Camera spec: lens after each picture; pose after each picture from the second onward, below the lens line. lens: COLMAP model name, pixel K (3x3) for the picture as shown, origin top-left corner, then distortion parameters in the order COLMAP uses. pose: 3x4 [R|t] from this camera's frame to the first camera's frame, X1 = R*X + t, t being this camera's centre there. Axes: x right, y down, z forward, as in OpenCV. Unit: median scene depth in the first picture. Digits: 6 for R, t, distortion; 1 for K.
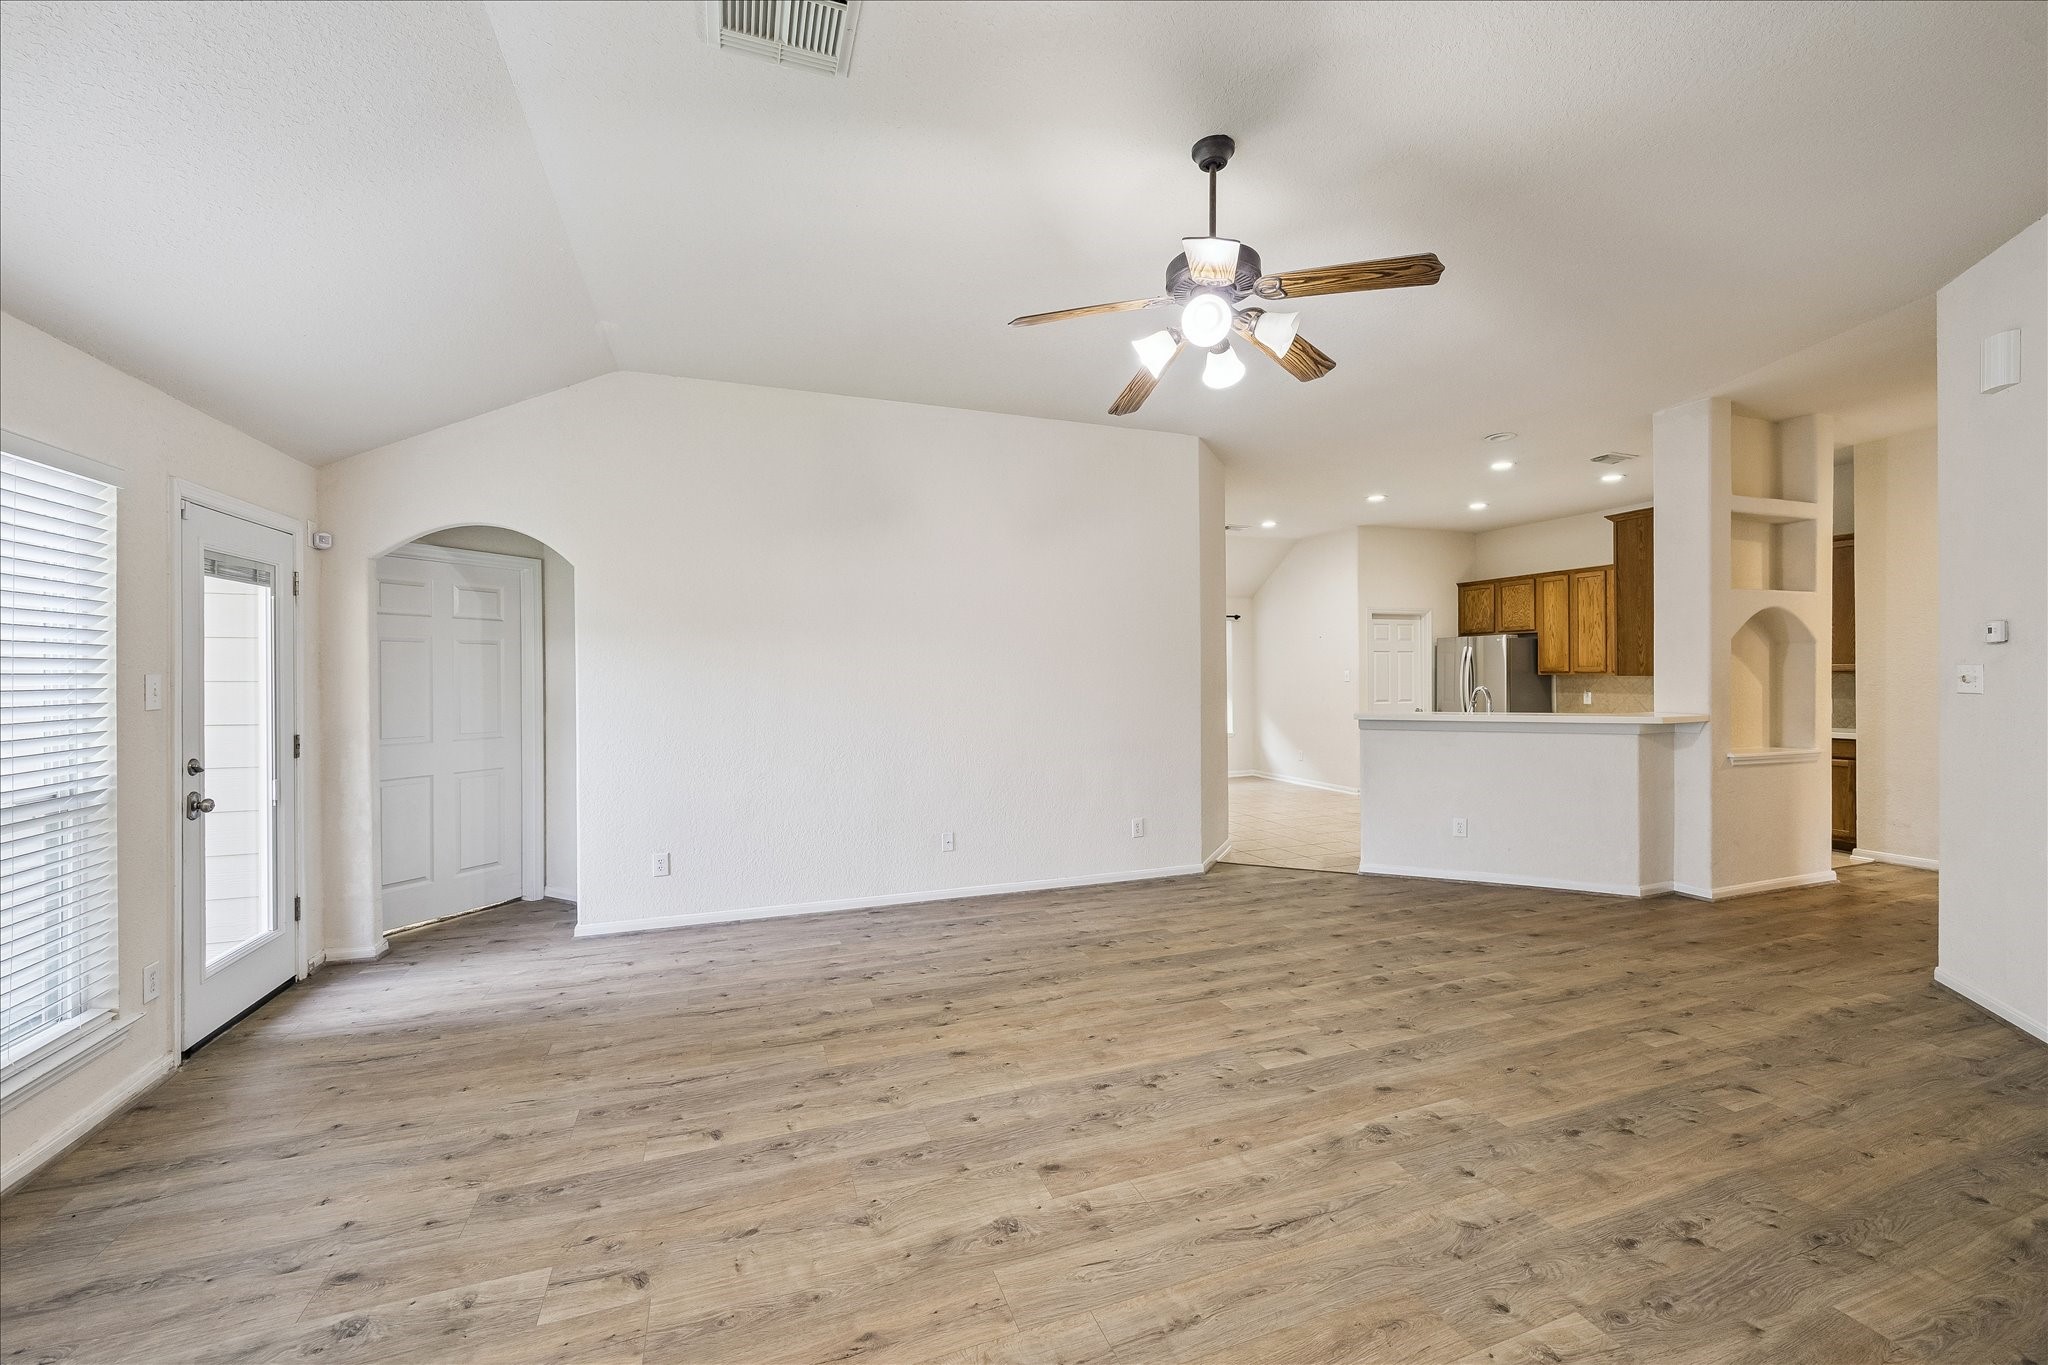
lens RADIAL K [[818.0, 0, 1033.9], [0, 818.0, 672.1], [0, 0, 1]] dist [-0.003631, -0.000079]
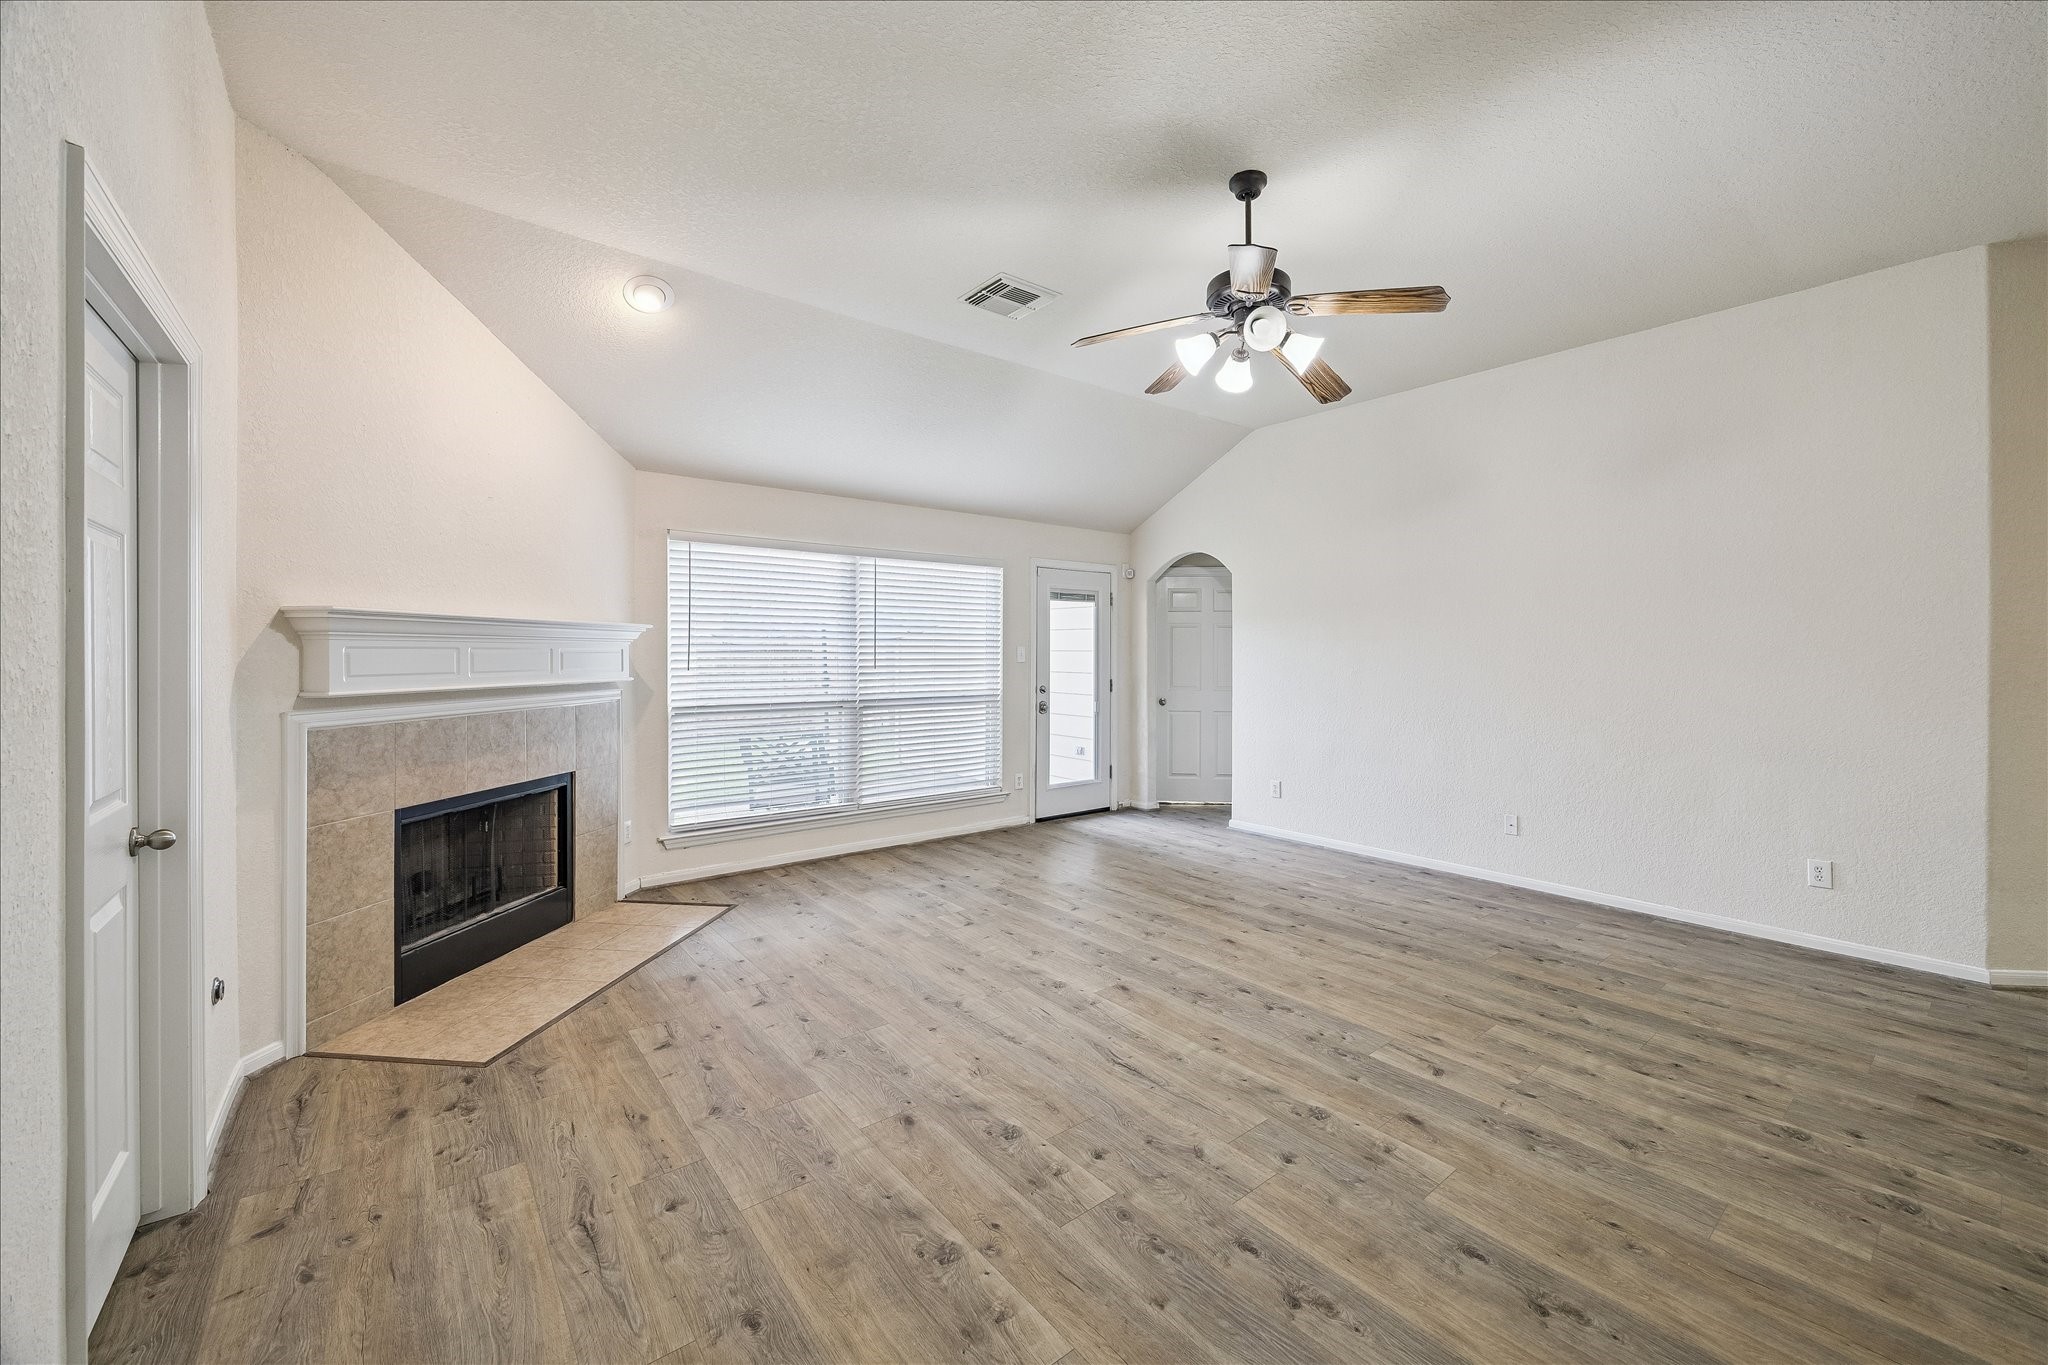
lens RADIAL K [[804.9, 0, 1042.0], [0, 804.9, 660.7], [0, 0, 1]] dist [-0.005631, 0.000511]
pose [[0.313919, 0.014261, -0.949343, 0.904545], [-0.001503, 0.999893, 0.014523, 0.005971], [0.949449, -0.003132, 0.313907, 0.288186]]
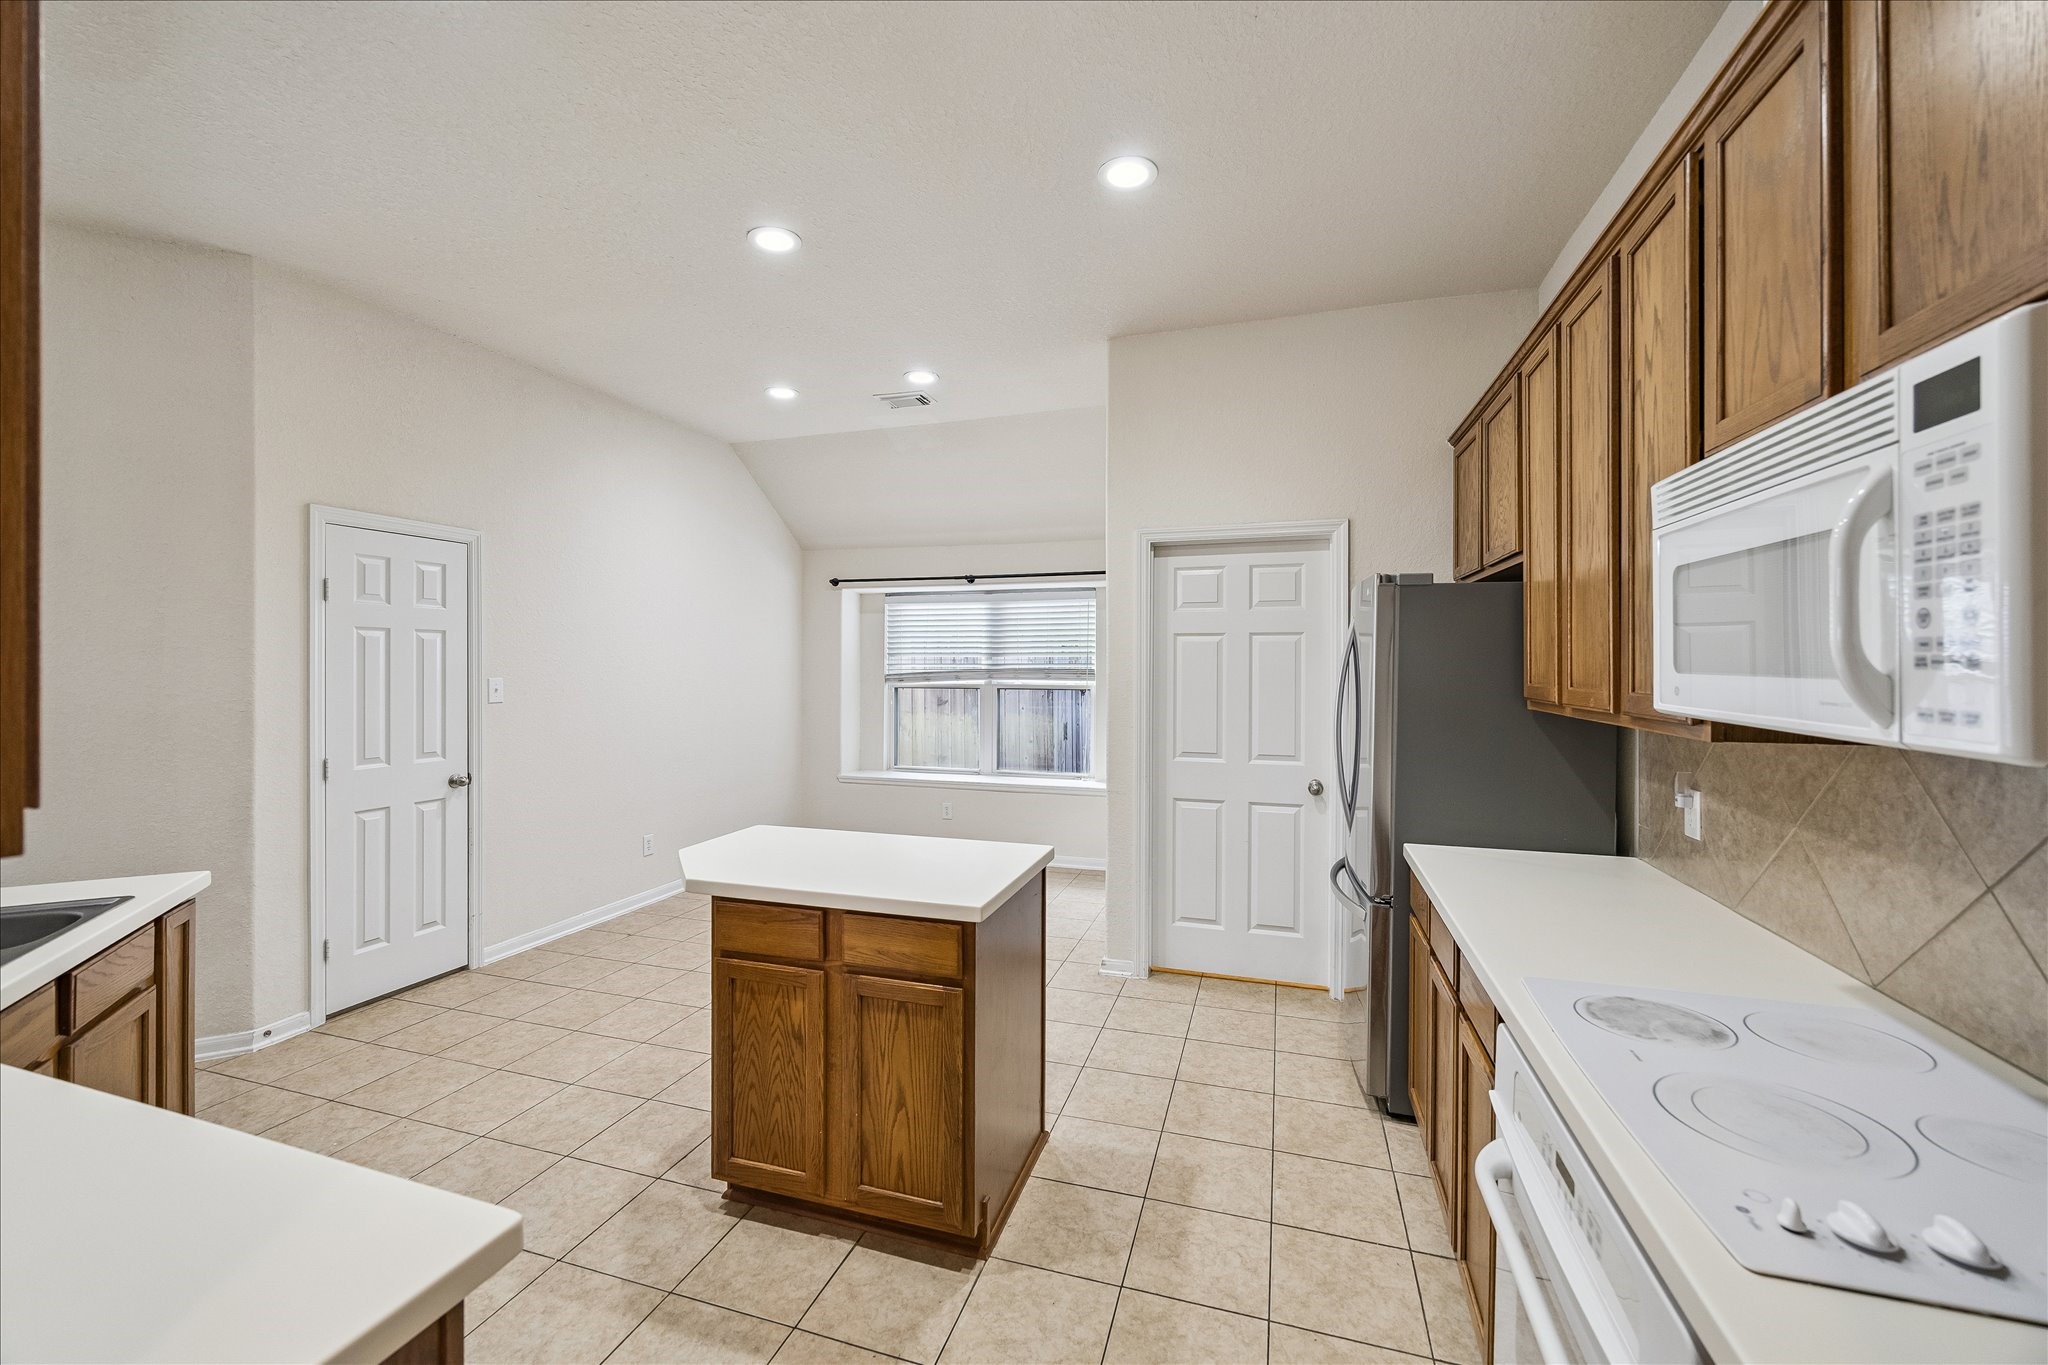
lens RADIAL K [[817.6, 0, 1021.9], [0, 817.6, 667.1], [0, 0, 1]] dist [-0.003275, -0.000141]
pose [[0.779647, 0.010659, -0.626128, 1.724949], [-0.008135, 0.999943, 0.006893, -0.031438], [0.626166, -0.000281, 0.779690, 1.762815]]
